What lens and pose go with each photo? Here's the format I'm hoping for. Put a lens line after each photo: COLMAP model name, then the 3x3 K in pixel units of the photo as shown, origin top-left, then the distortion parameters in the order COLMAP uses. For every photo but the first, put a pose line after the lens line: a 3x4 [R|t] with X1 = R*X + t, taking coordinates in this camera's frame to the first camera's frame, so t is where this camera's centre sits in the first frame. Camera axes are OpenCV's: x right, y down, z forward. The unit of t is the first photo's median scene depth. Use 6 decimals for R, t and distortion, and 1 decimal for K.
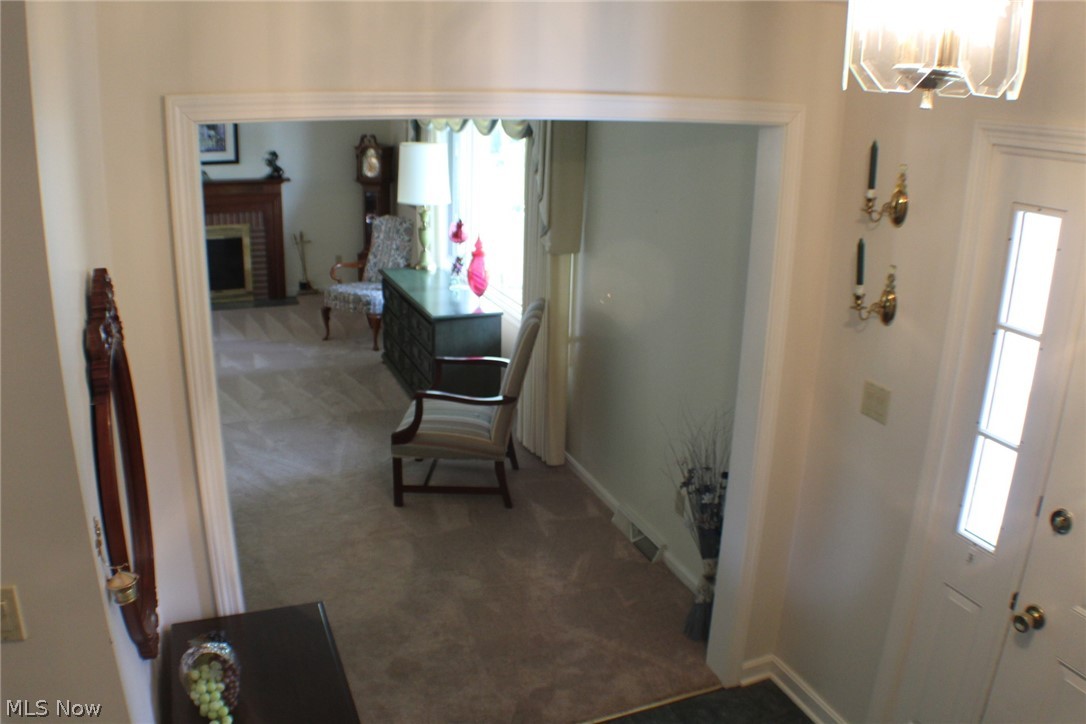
lens RADIAL K [[837.8, 0, 543.0], [0, 837.8, 362.0], [0, 0, 1]] dist [-0.221018, 0.065361]
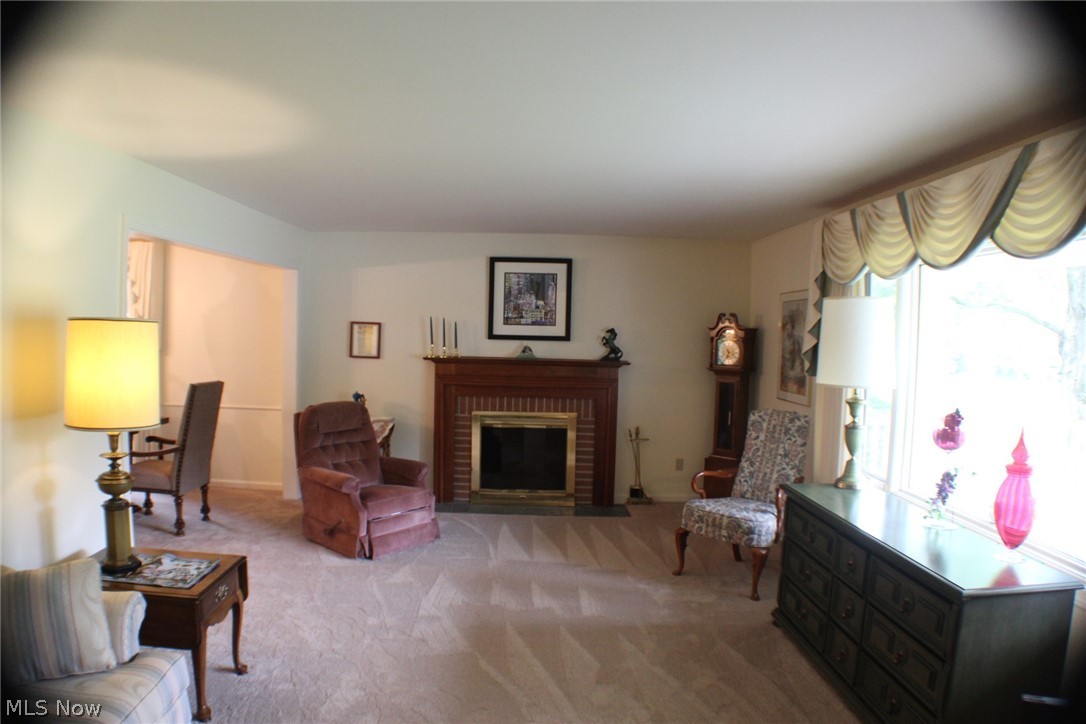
lens RADIAL K [[714.7, 0, 543.0], [0, 714.7, 362.0], [0, 0, 1]] dist [-0.222037, 0.064456]
pose [[0.937007, 0.013010, -0.349069, -0.164908], [-0.103872, 0.964479, -0.242879, -0.046541], [0.333510, 0.263837, 0.905075, 0.365150]]
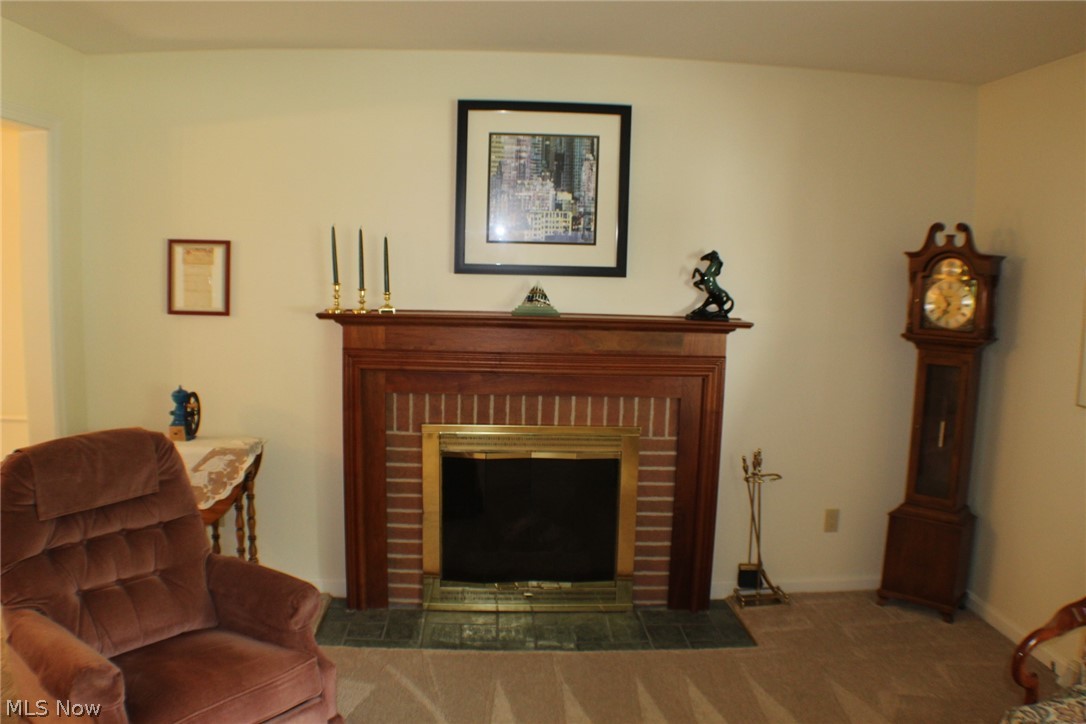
lens RADIAL K [[833.0, 0, 543.0], [0, 833.0, 362.0], [0, 0, 1]] dist [-0.182292, 0.002544]
pose [[0.951798, 0.034805, -0.304746, -0.334378], [-0.090971, 0.980870, -0.172099, -0.149174], [0.292926, 0.191527, 0.936756, 0.696876]]
